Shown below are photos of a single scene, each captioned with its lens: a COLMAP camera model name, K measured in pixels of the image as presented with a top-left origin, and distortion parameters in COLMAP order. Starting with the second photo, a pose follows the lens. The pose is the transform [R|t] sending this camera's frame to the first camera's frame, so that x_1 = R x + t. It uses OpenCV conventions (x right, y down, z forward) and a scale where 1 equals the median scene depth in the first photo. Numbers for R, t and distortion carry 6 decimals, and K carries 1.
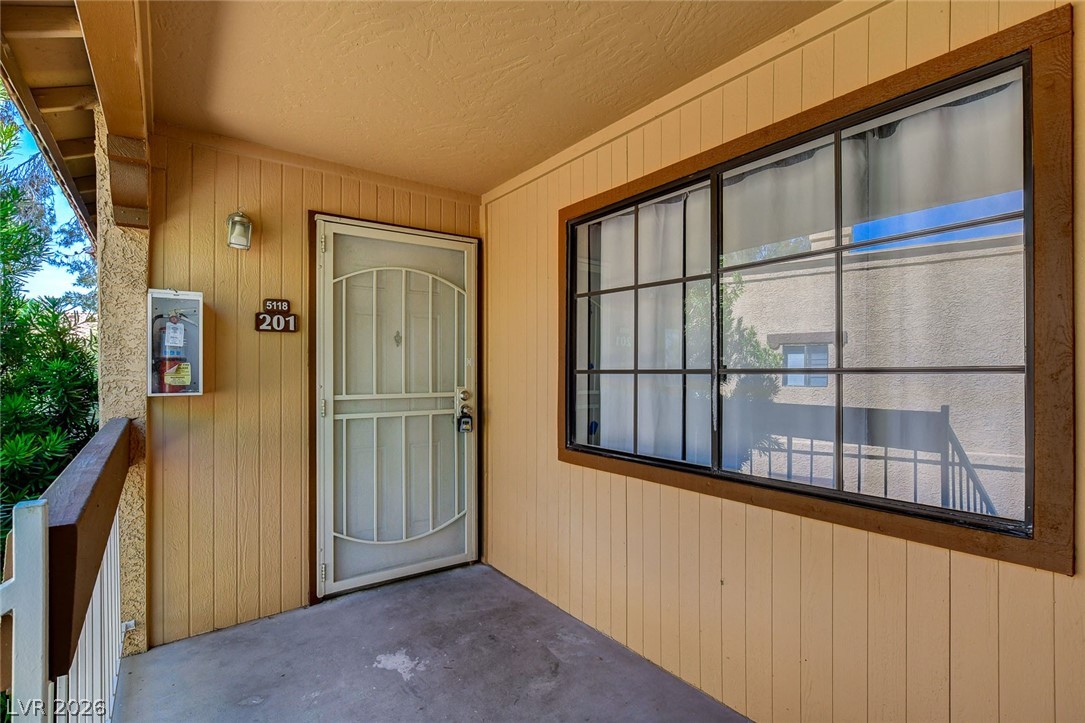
lens RADIAL K [[527.4, 0, 544.6], [0, 527.4, 374.3], [0, 0, 1]] dist [-0.000636, 0.000146]
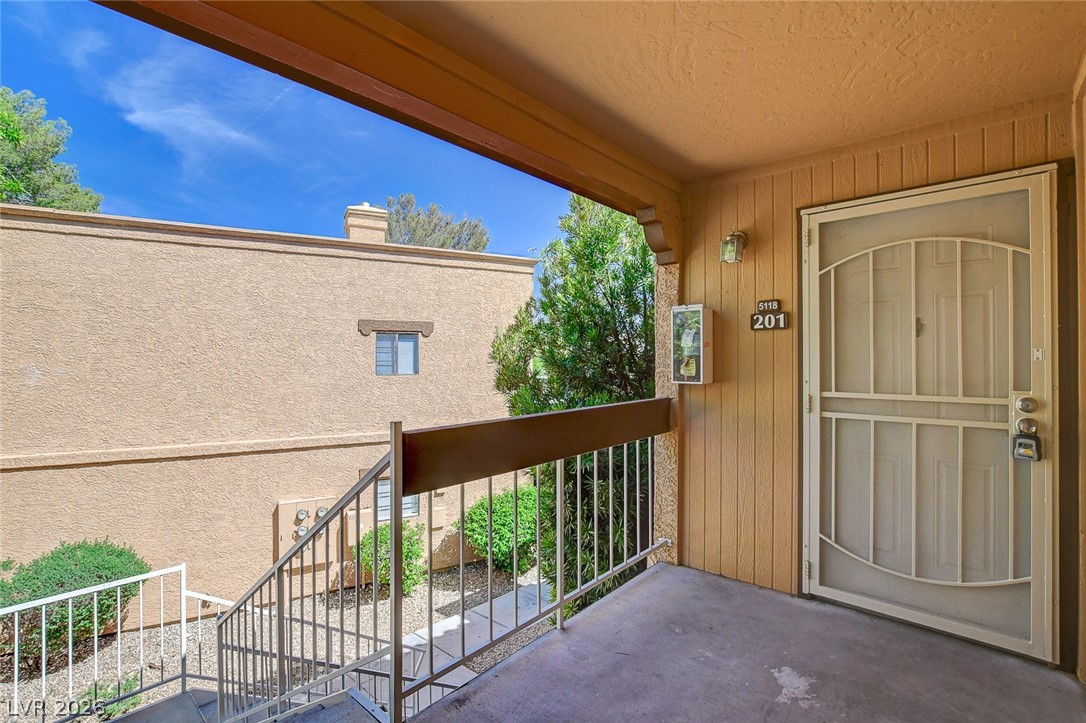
lens RADIAL K [[490.2, 0, 543.2], [0, 490.2, 367.2], [0, 0, 1]] dist [-0.022500, 0.001644]
pose [[0.206395, 0.007950, -0.978436, 0.372922], [-0.014485, 0.999882, 0.005068, -0.001749], [0.978362, 0.013127, 0.206486, 0.327532]]
